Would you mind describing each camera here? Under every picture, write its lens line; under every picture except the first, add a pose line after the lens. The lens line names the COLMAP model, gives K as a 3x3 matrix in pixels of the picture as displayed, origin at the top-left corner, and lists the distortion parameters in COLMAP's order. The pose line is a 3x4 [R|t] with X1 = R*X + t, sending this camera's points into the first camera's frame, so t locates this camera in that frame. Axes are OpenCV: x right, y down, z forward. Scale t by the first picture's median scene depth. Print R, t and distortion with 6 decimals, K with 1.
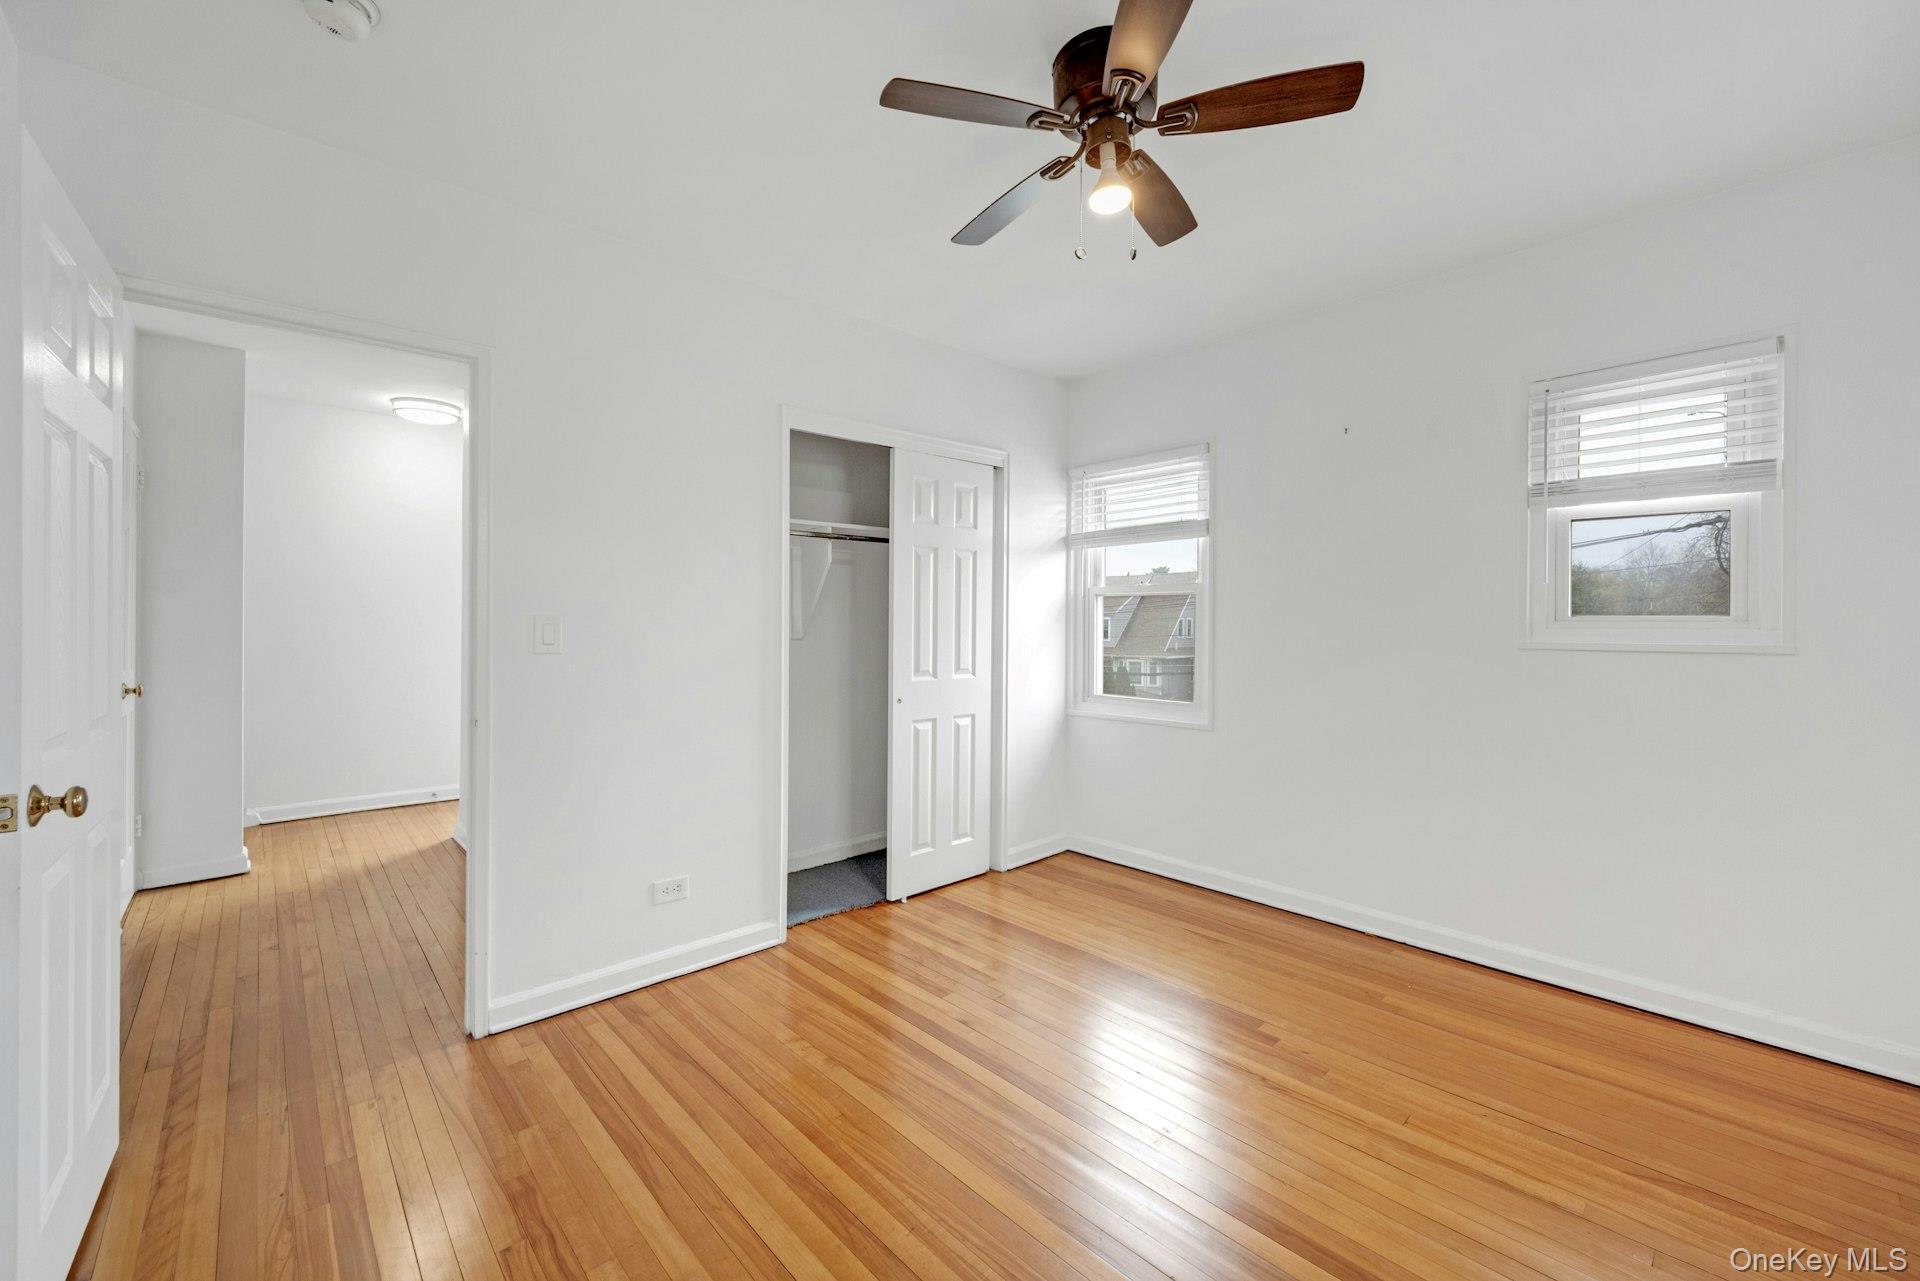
lens RADIAL K [[767.3, 0, 962.1], [0, 767.3, 633.4], [0, 0, 1]] dist [-0.000006, 0.000234]
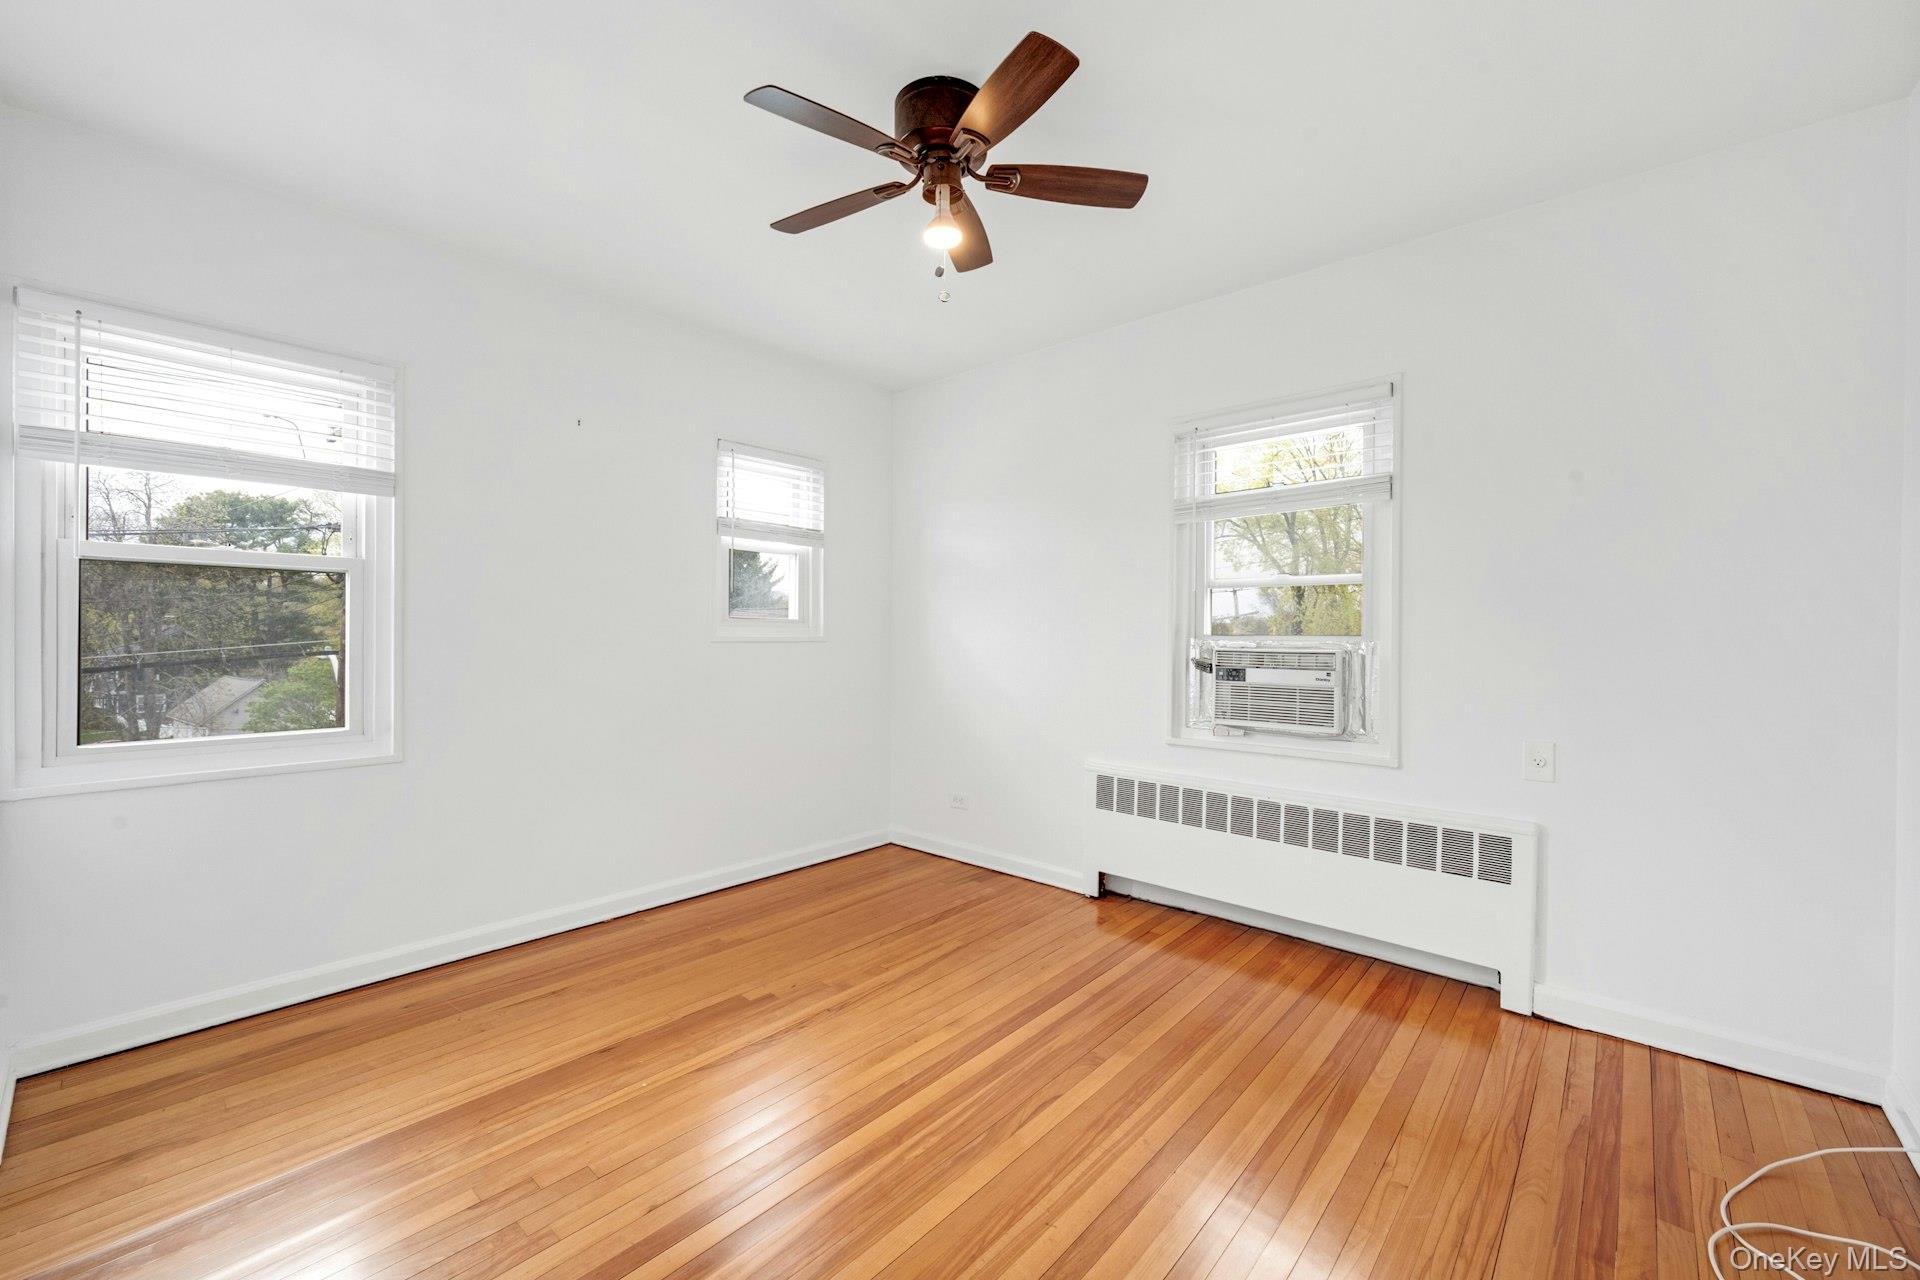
lens RADIAL K [[767.3, 0, 974.9], [0, 767.3, 644.5], [0, 0, 1]] dist [-0.000006, 0.000234]
pose [[-0.115553, -0.023600, 0.993021, -0.574069], [-0.010198, 0.999693, 0.022572, -0.006935], [-0.993249, -0.007518, -0.115758, 0.668167]]
